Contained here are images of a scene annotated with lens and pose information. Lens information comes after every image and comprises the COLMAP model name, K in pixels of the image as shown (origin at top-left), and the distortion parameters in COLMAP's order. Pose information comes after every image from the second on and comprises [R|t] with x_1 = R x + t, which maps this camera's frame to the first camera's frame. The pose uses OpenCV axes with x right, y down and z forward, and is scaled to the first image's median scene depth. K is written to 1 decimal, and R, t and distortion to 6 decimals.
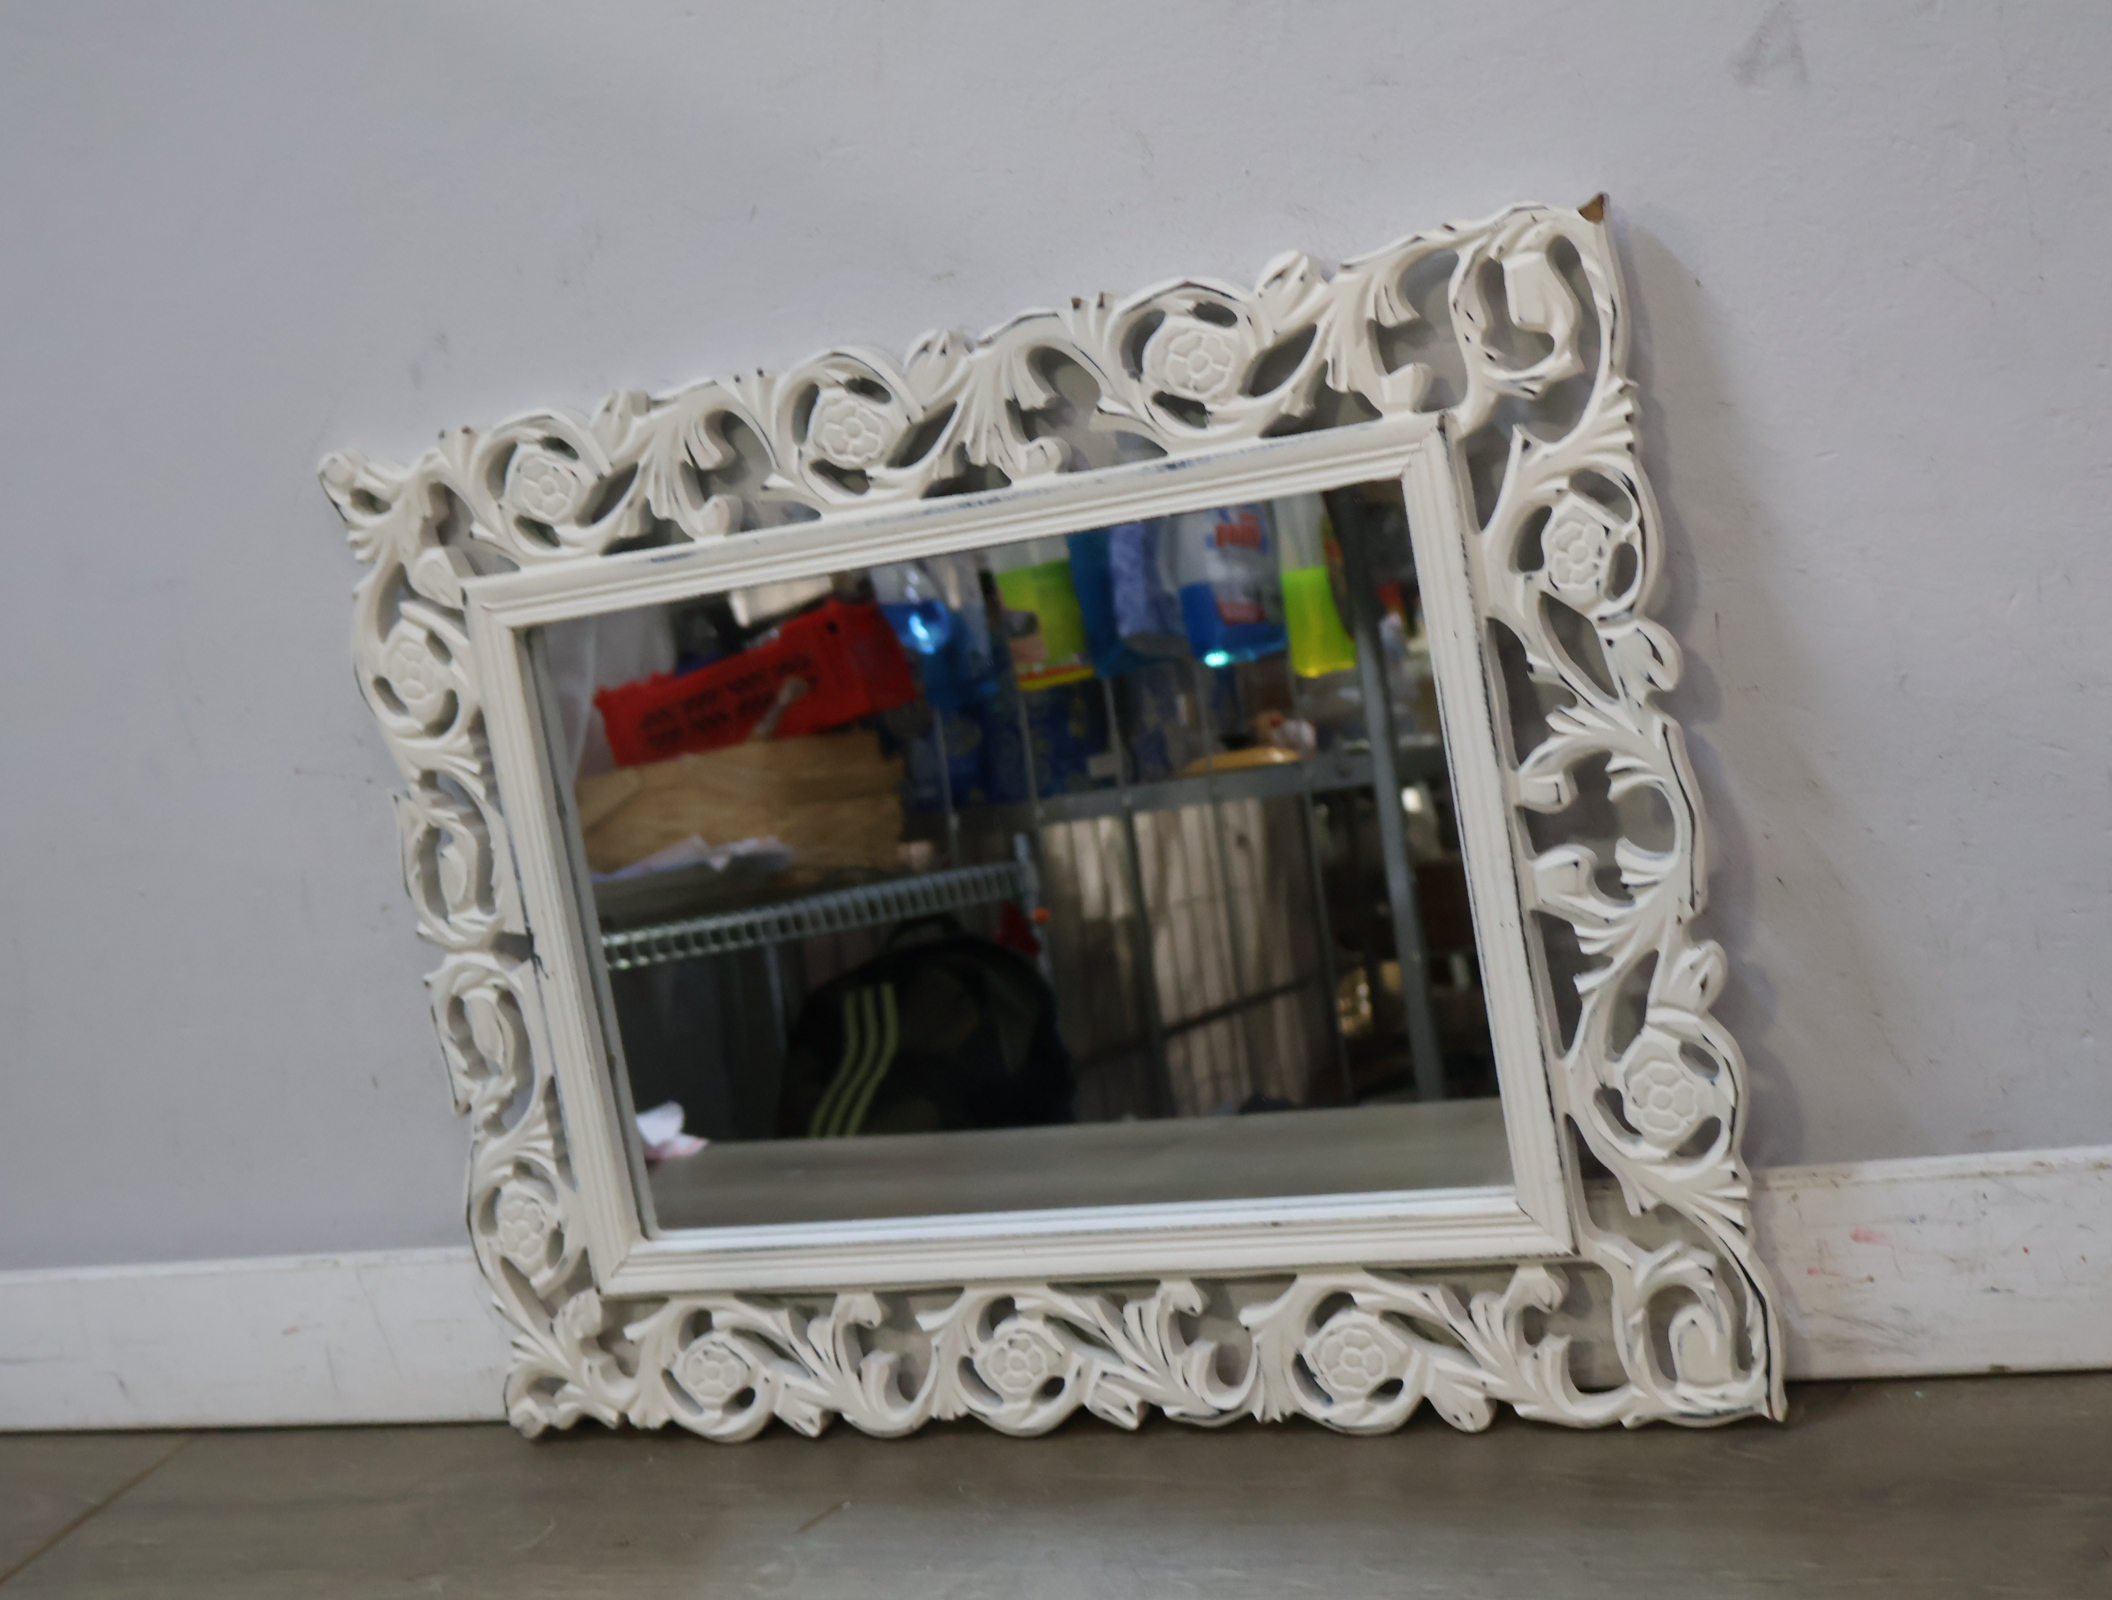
lens RADIAL K [[2665.9, 0, 1053.4], [0, 2665.9, 777.0], [0, 0, 1]] dist [-0.000276, 0.000000]
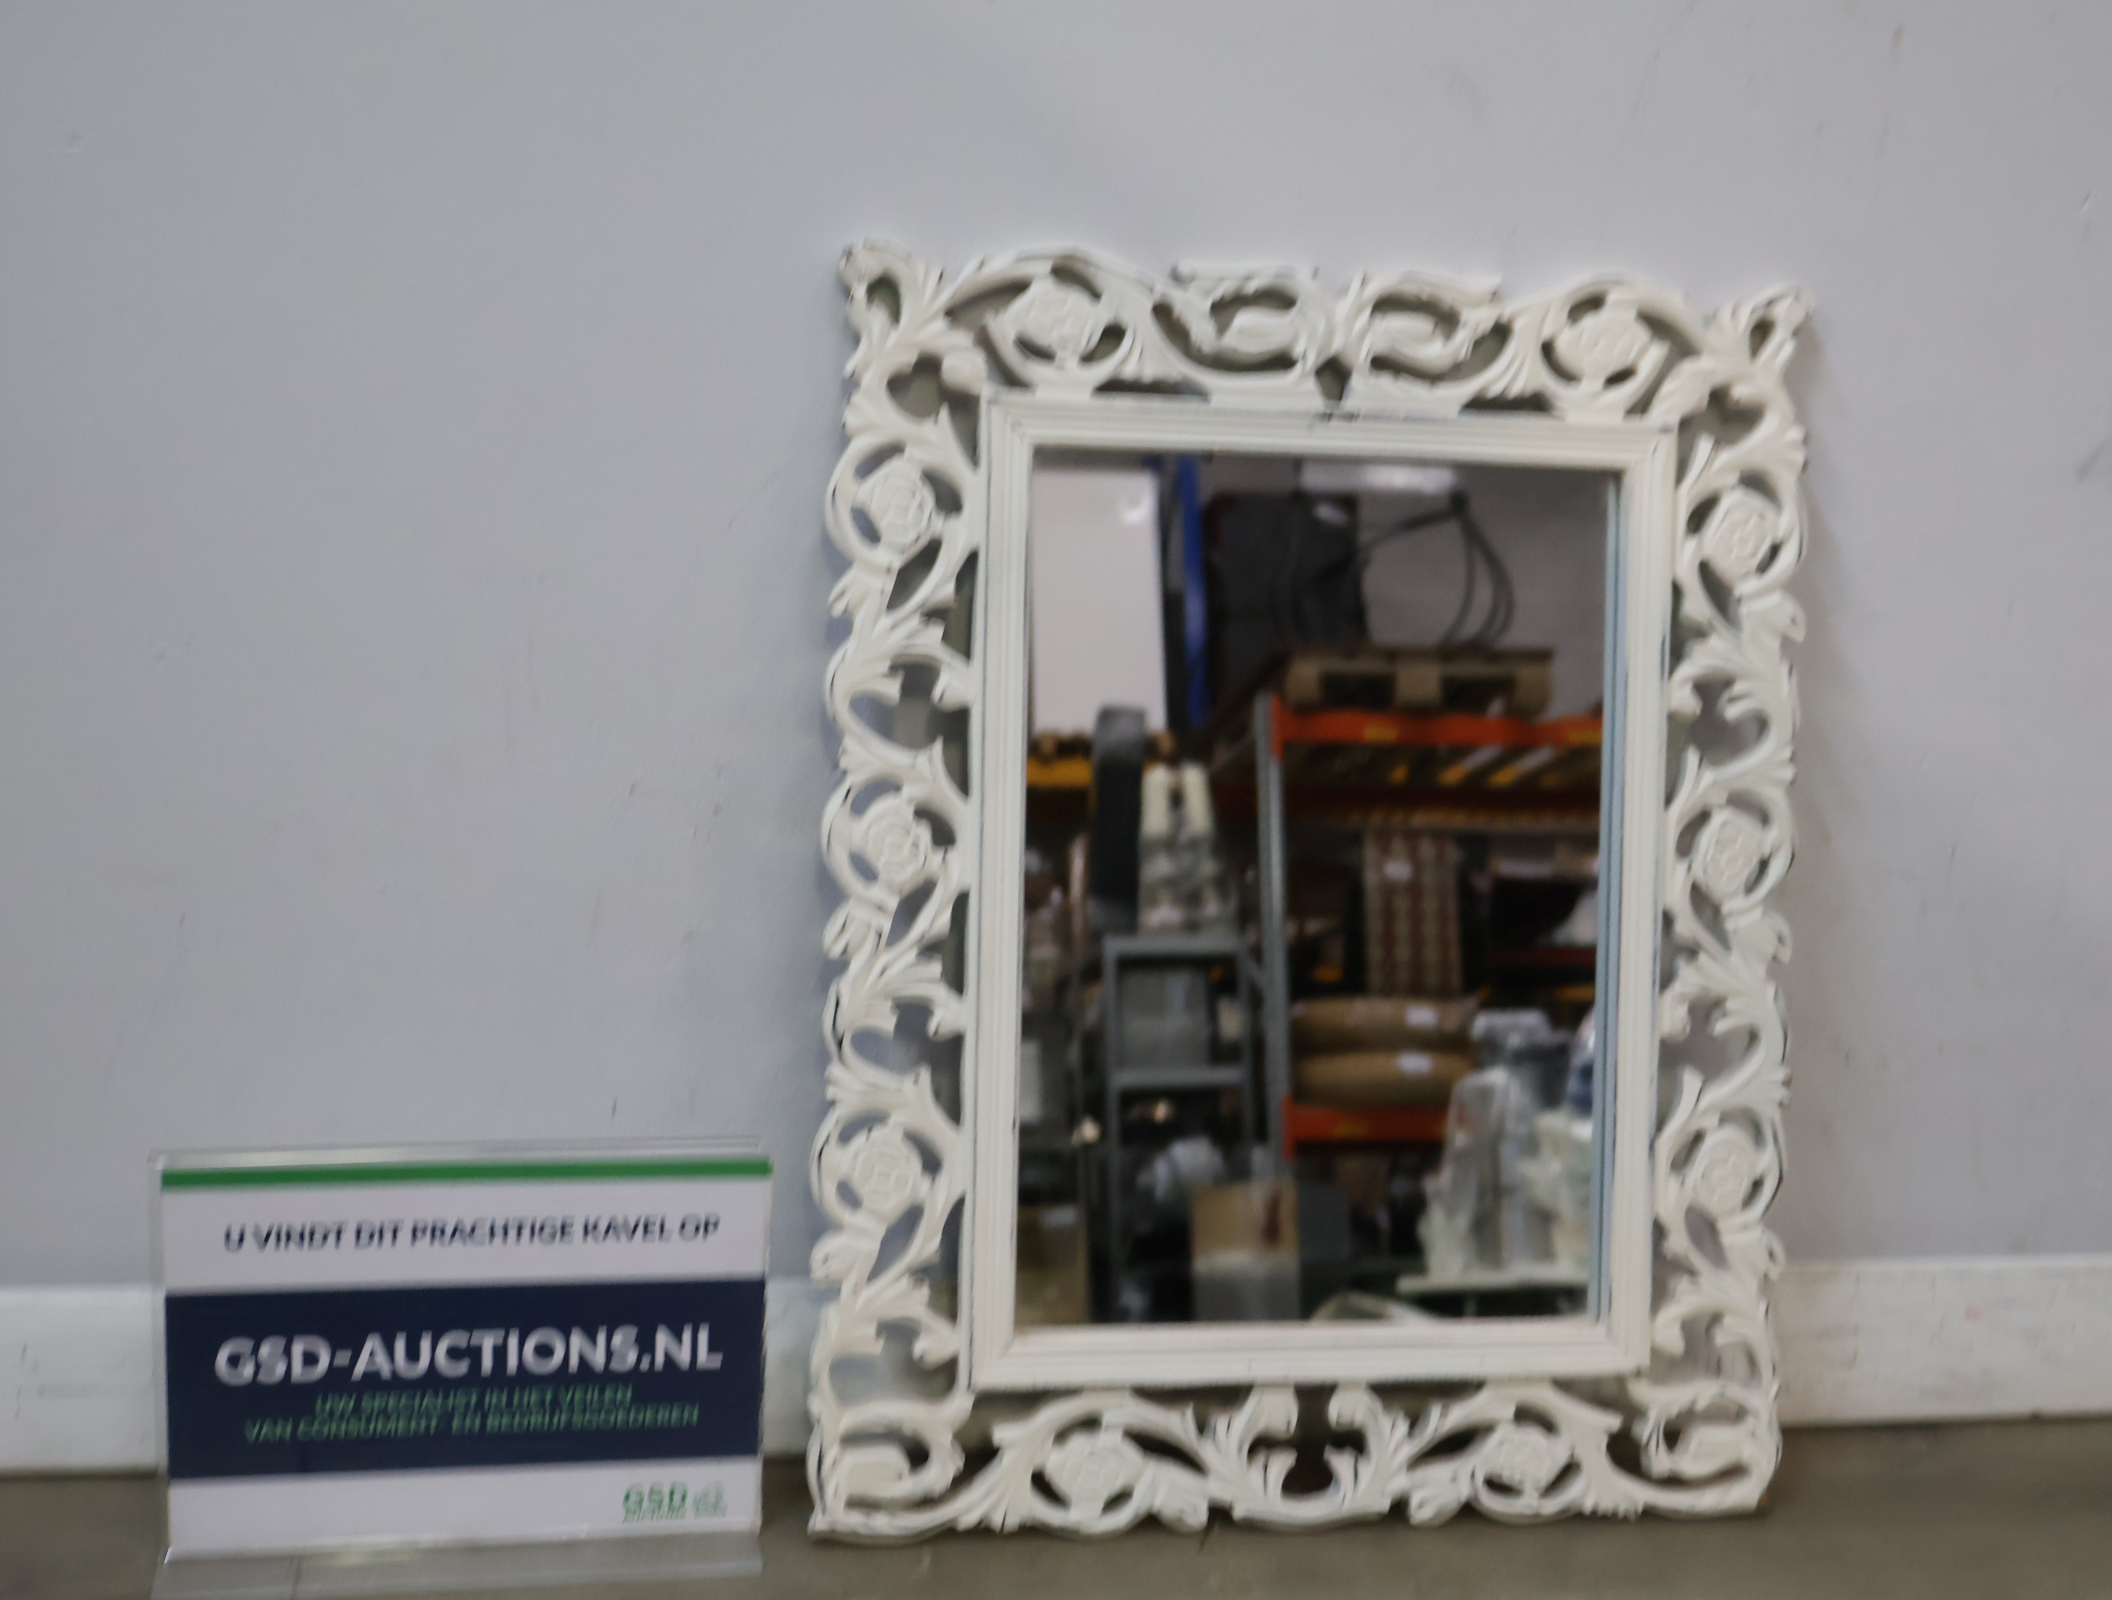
lens RADIAL K [[2665.9, 0, 1033.7], [0, 2665.9, 812.3], [0, 0, 1]] dist [-0.000276, 0.000000]
pose [[-0.246196, 0.890103, 0.383543, -0.489221], [-0.940411, -0.123612, -0.316778, 0.554545], [-0.234554, -0.438677, 0.867494, 0.077575]]
